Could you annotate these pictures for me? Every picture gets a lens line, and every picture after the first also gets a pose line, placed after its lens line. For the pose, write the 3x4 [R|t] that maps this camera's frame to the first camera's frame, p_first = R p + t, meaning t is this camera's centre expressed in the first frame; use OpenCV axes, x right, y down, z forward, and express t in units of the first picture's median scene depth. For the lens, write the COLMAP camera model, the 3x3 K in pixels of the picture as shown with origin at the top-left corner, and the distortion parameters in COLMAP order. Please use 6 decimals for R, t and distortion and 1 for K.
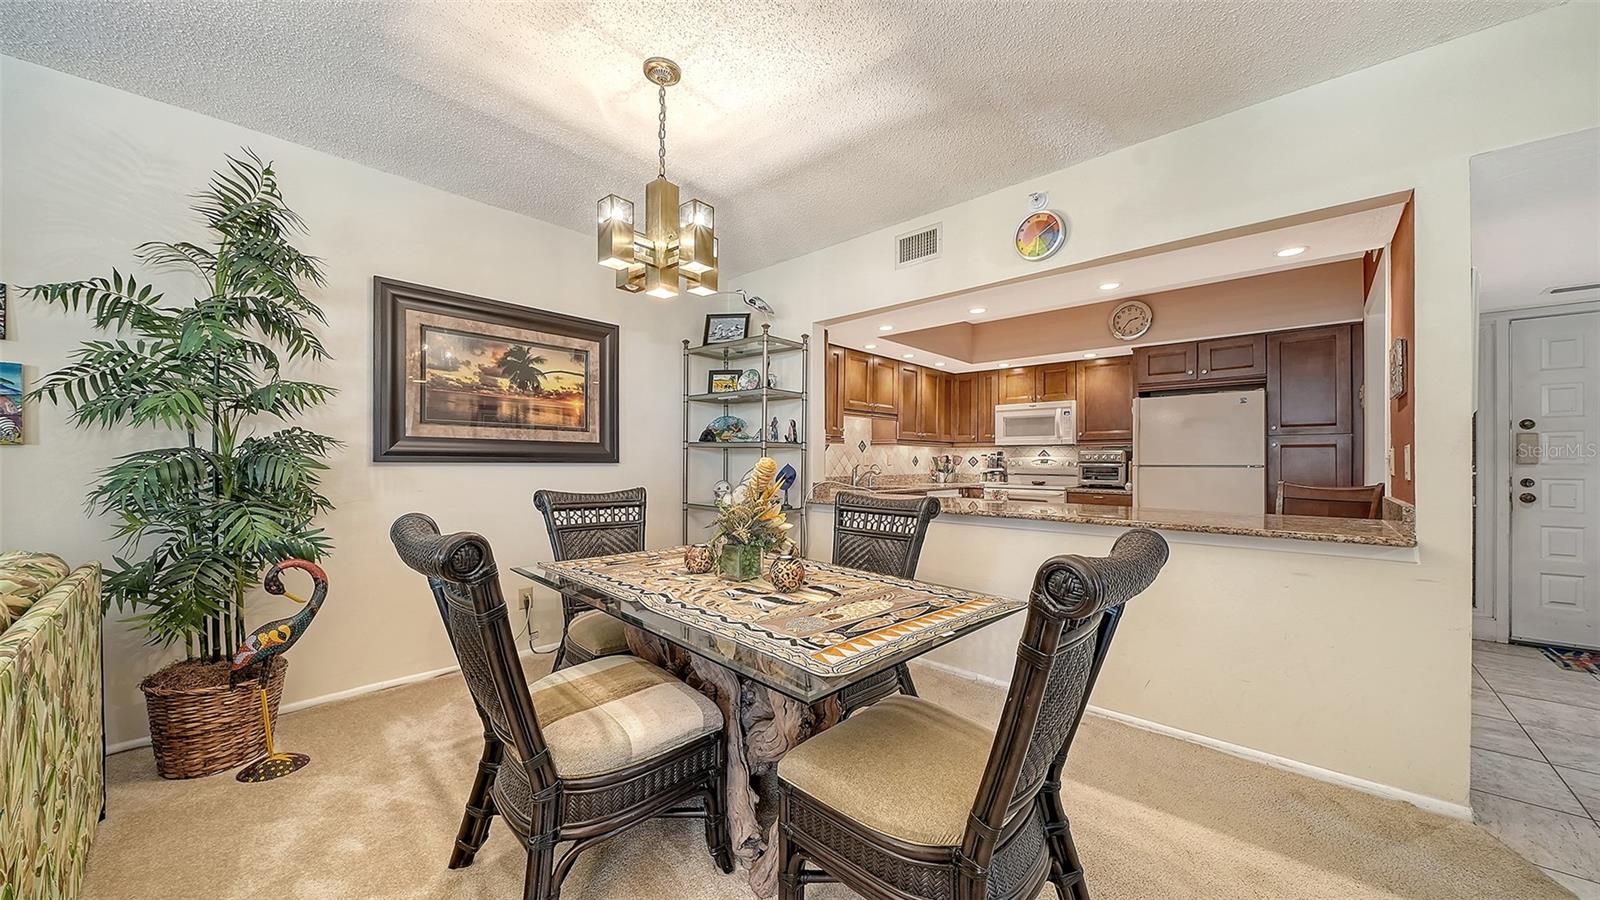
lens RADIAL K [[562.7, 0, 798.1], [0, 562.7, 460.9], [0, 0, 1]] dist [-0.001874, -0.001489]
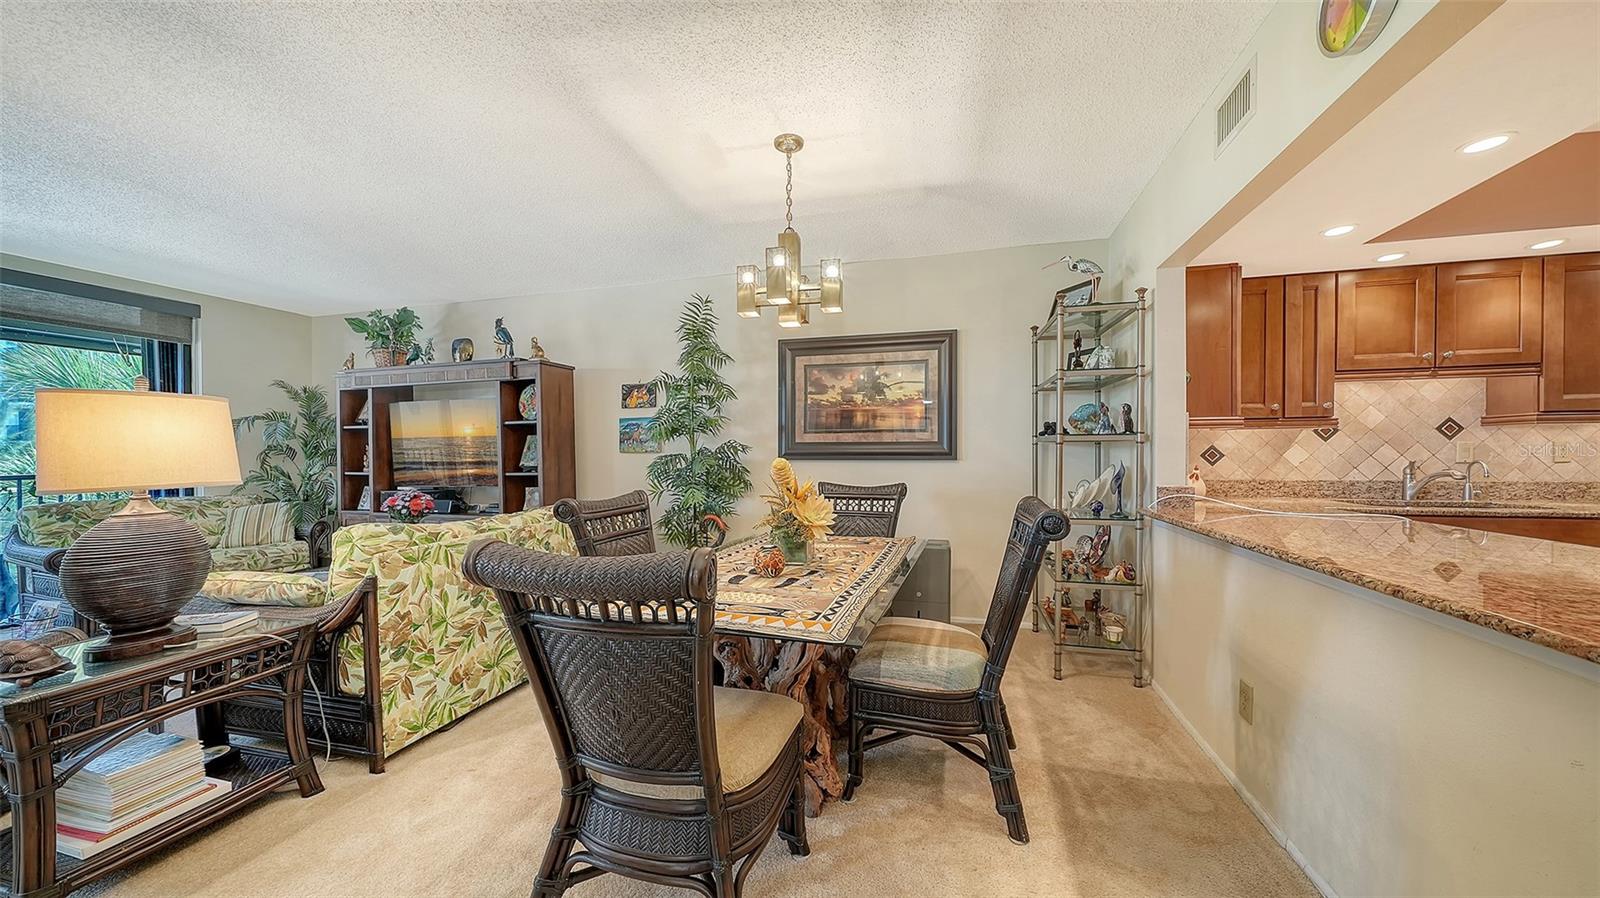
lens RADIAL K [[562.7, 0, 798.1], [0, 562.7, 459.9], [0, 0, 1]] dist [-0.001874, -0.001489]
pose [[0.461929, -0.000110, -0.886917, 0.476905], [0.009046, 0.999949, 0.004587, -0.004312], [0.886871, -0.010142, 0.461907, 0.248547]]
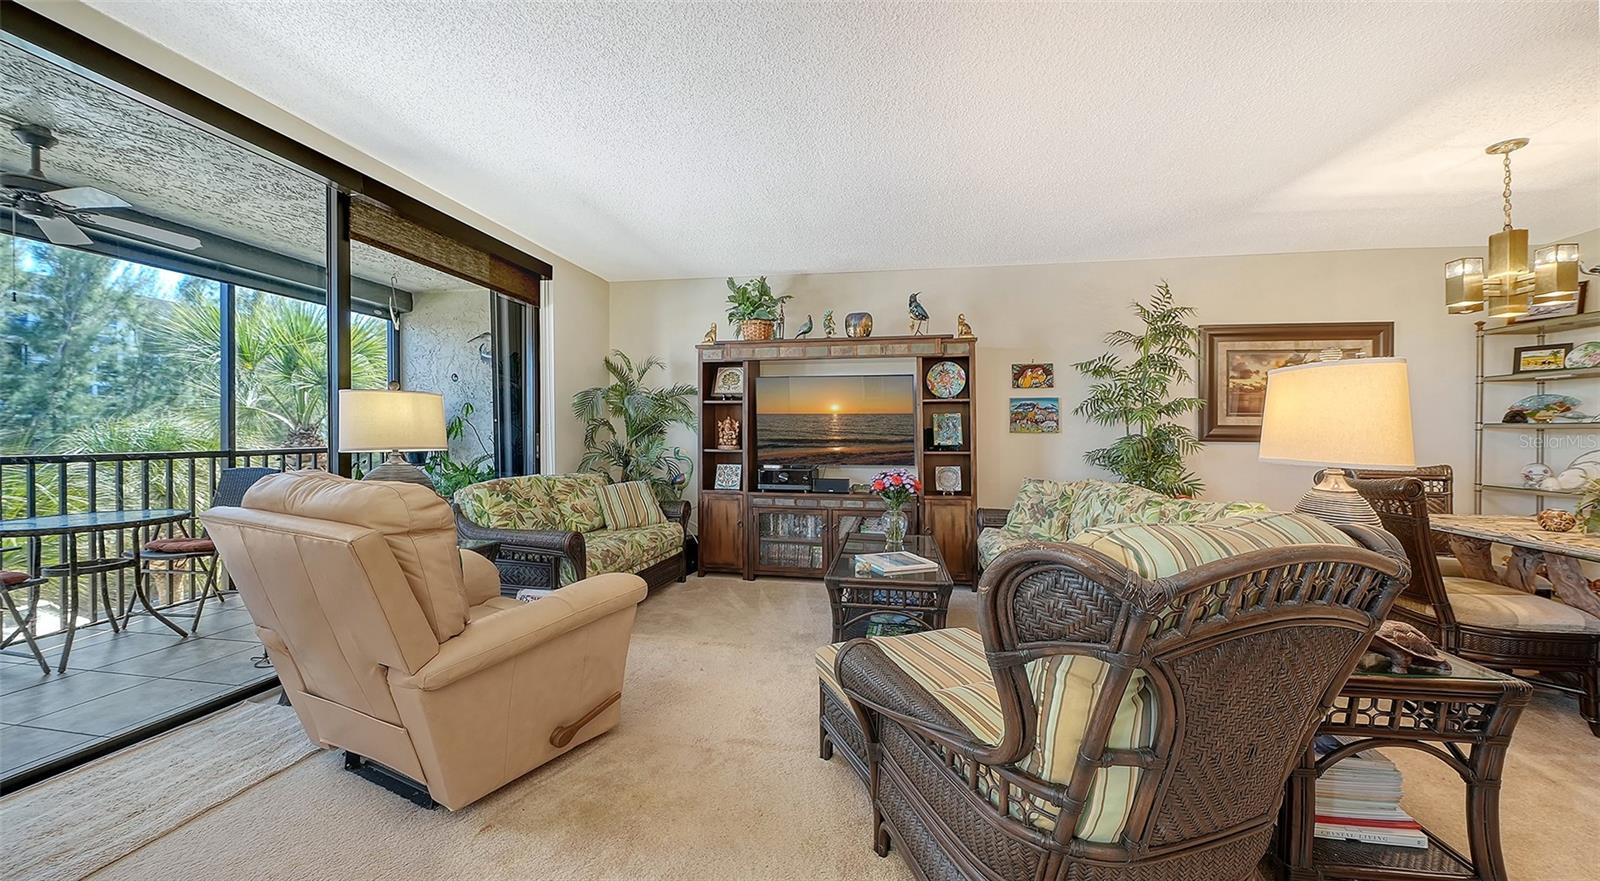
lens RADIAL K [[560.6, 0, 800.0], [0, 560.6, 440.5], [0, 0, 1]] dist [-0.007632, -0.000014]
pose [[0.543596, 0.003025, -0.839342, -0.031159], [-0.002745, 0.999995, 0.001827, -0.001629], [0.839343, 0.001311, 0.543601, -0.599343]]
